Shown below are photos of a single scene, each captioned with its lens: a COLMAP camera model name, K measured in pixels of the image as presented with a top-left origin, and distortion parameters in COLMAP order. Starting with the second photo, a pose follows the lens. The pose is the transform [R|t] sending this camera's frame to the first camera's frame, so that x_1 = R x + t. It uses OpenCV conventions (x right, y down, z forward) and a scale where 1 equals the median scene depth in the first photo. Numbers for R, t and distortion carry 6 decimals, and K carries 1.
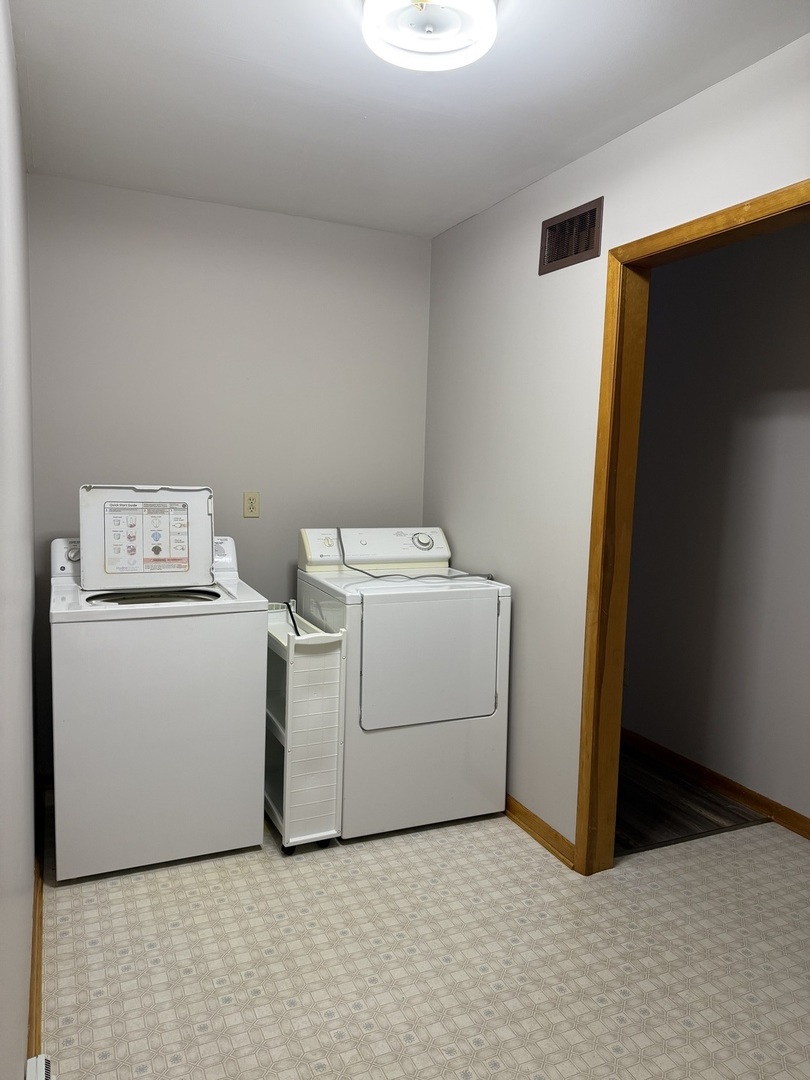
lens RADIAL K [[764.9, 0, 410.0], [0, 764.9, 537.1], [0, 0, 1]] dist [0.068381, -0.096401]
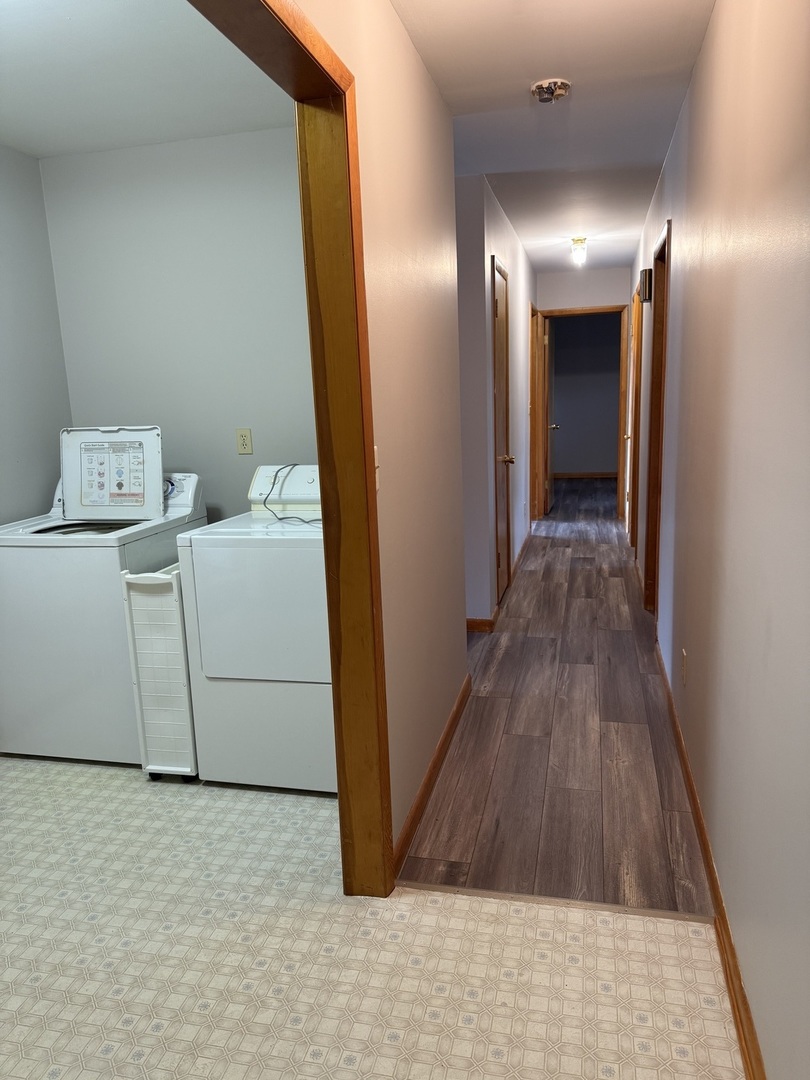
lens RADIAL K [[764.9, 0, 400.7], [0, 764.9, 542.5], [0, 0, 1]] dist [0.068381, -0.096401]
pose [[0.783106, 0.059177, -0.619066, 0.696910], [0.001932, 0.995226, 0.097578, -0.009473], [0.621885, -0.077611, 0.779253, 0.397405]]
